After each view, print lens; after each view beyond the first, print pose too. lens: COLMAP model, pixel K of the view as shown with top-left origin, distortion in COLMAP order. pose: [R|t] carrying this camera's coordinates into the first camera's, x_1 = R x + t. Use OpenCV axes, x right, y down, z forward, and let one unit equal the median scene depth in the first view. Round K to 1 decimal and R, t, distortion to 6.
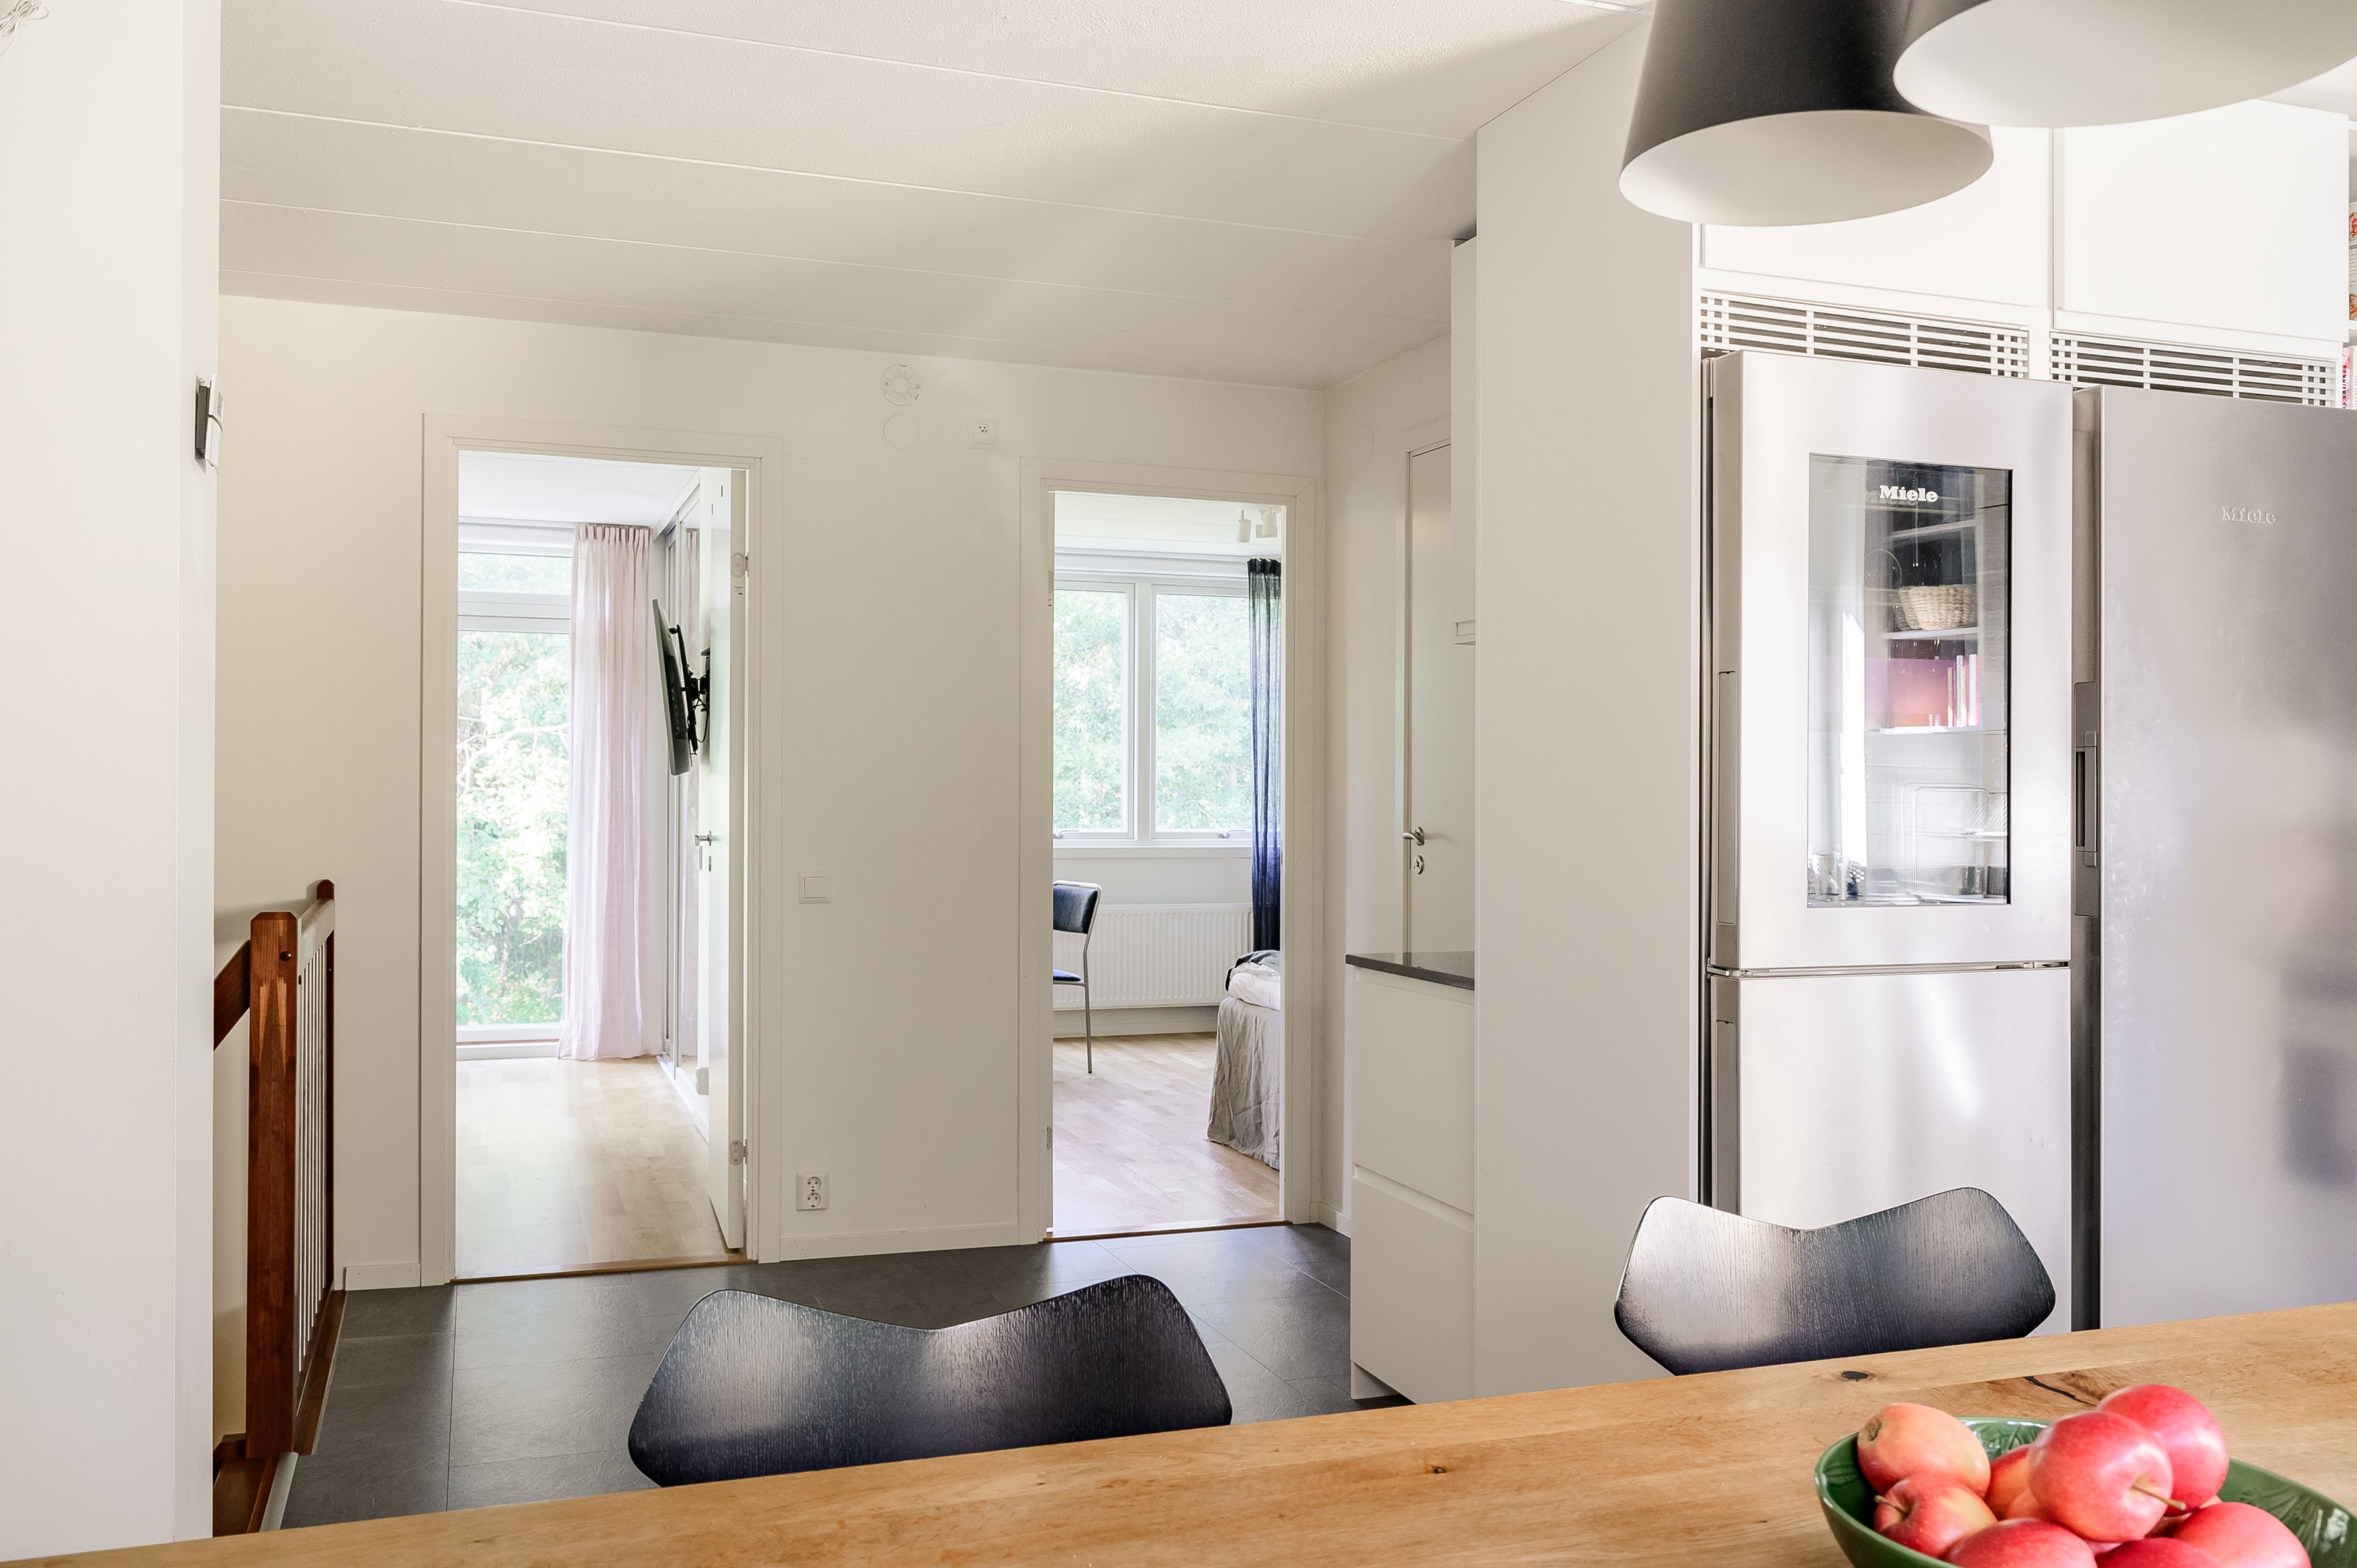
lens RADIAL K [[1975.0, 0, 1178.5], [0, 1975.0, 784.0], [0, 0, 1]] dist [0.003537, 0.002935]
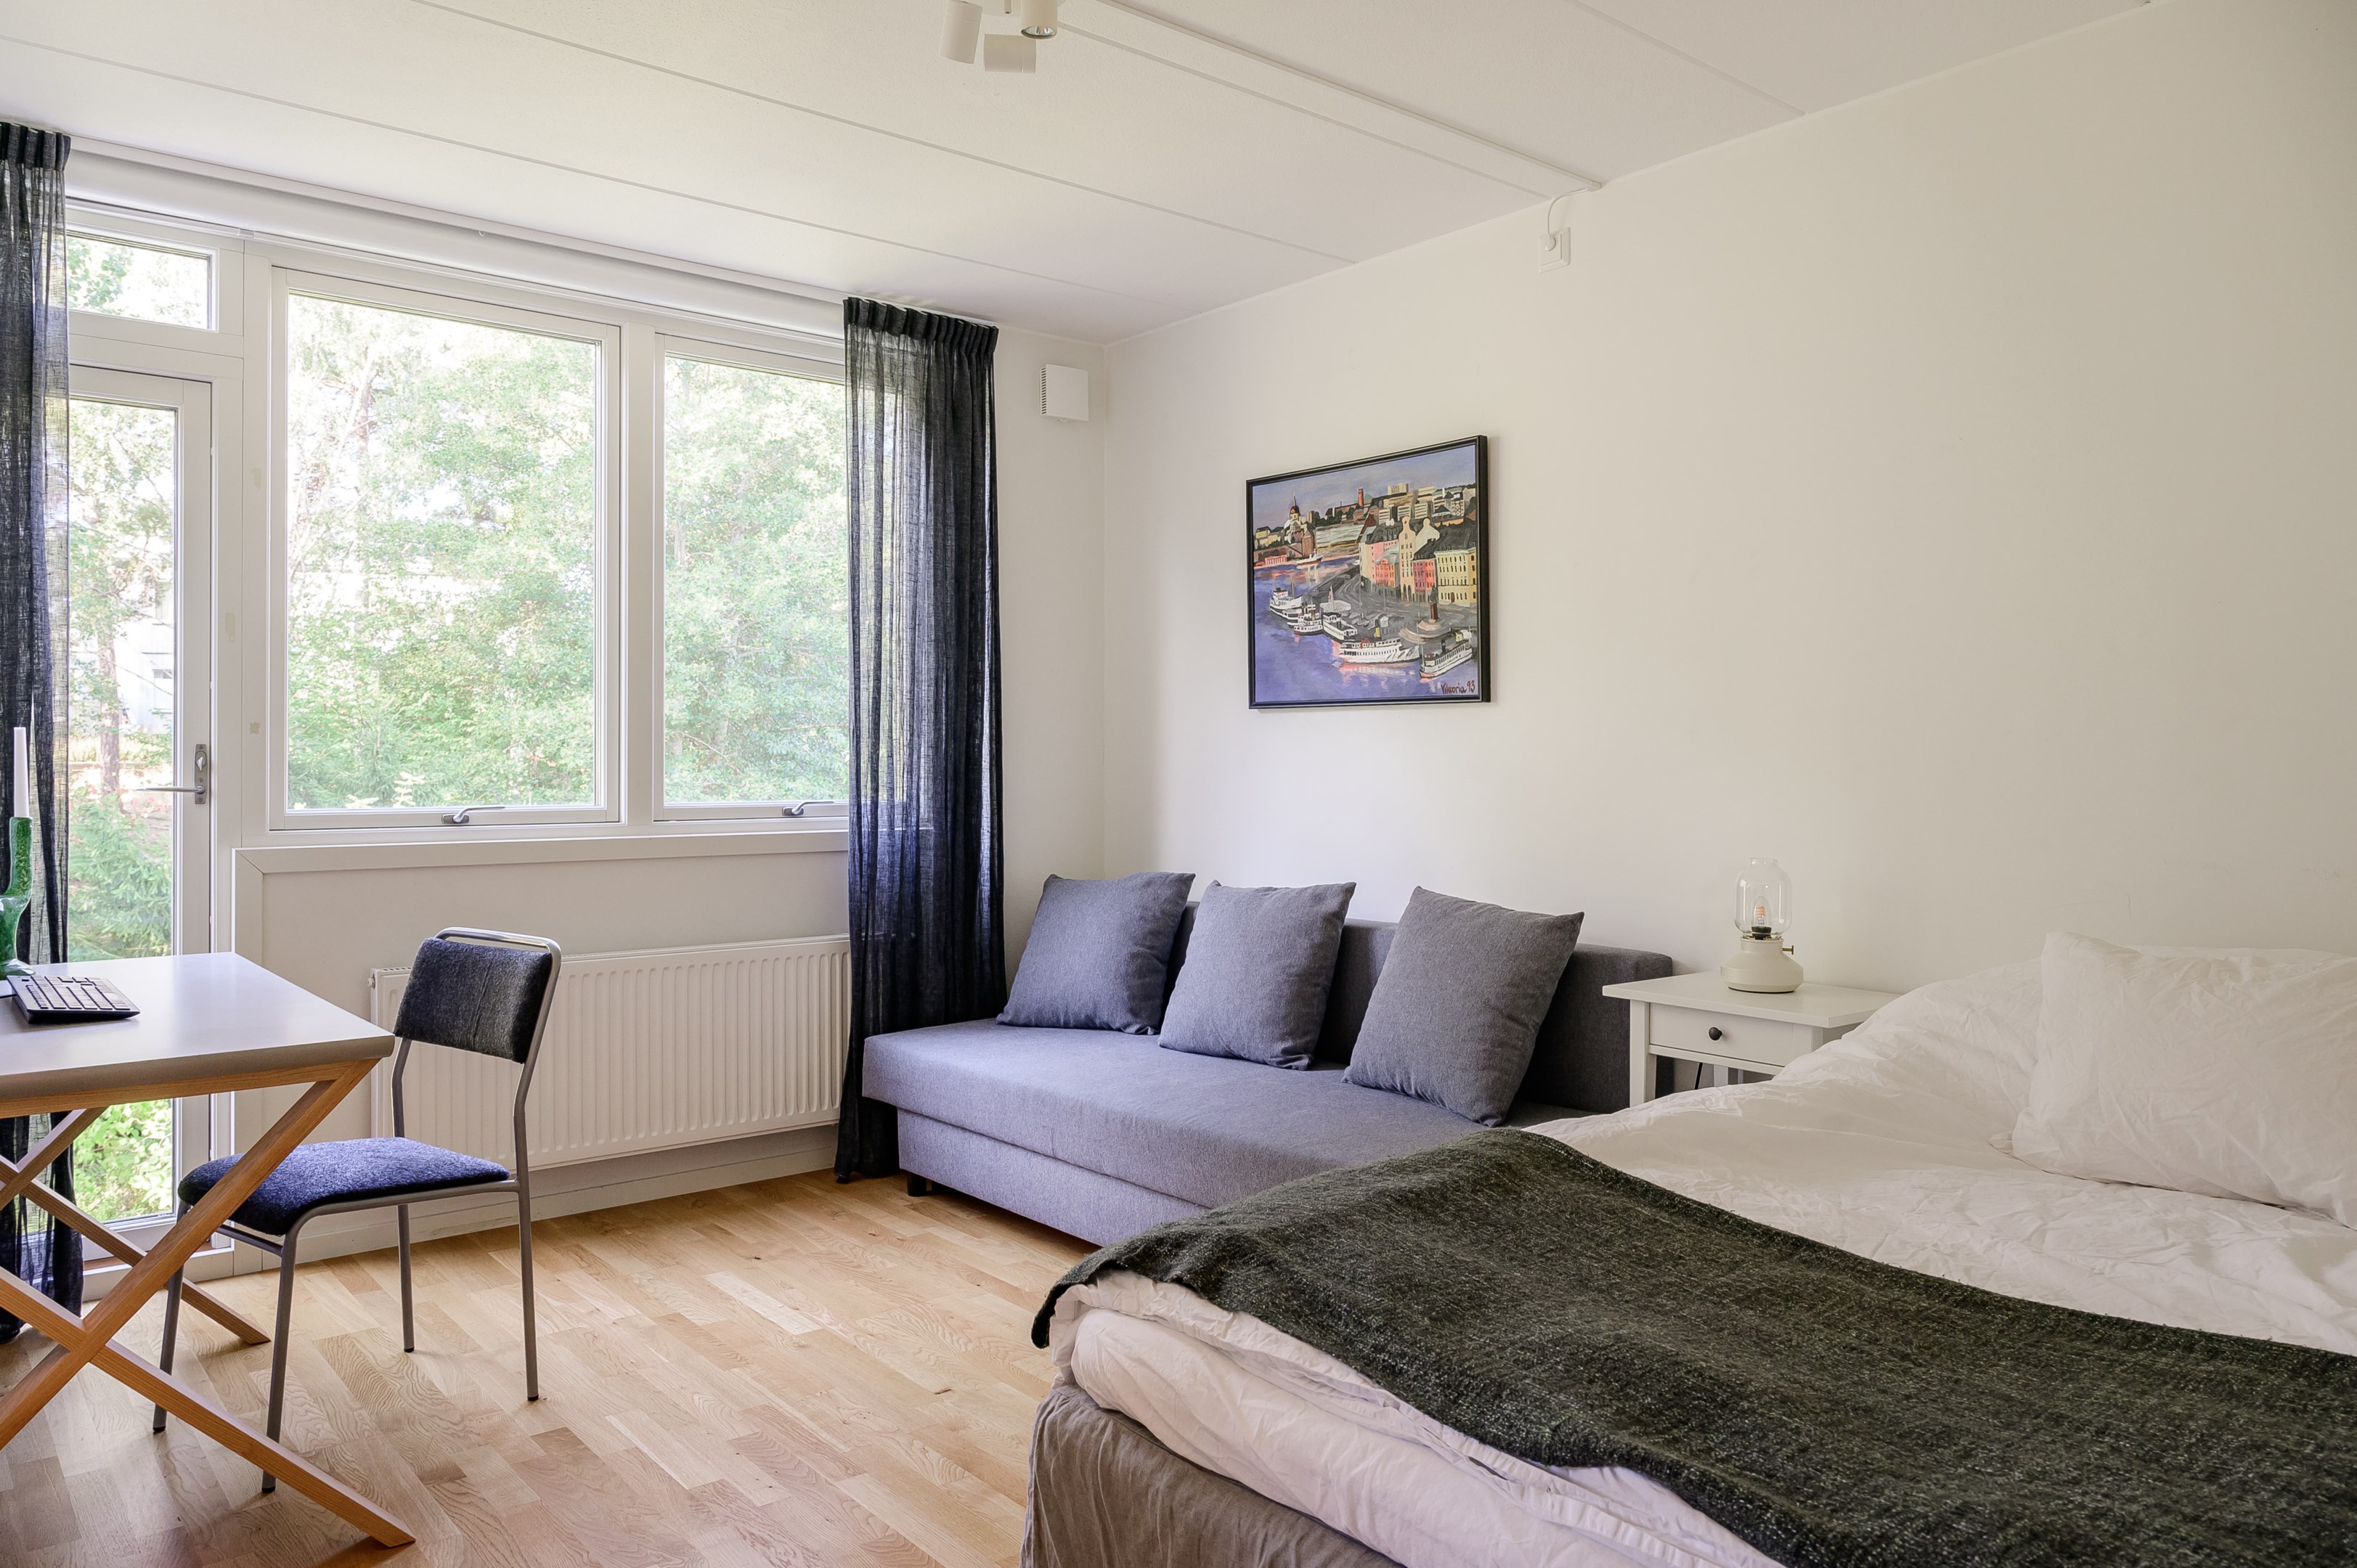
lens RADIAL K [[1607.4, 0, 1175.6], [0, 1607.4, 719.2], [0, 0, 1]] dist [-0.000883, -0.000043]
pose [[0.941021, 0.000704, 0.338346, -0.027961], [0.009682, 0.999532, -0.029008, 0.014661], [-0.338208, 0.030573, 0.940575, 0.556449]]
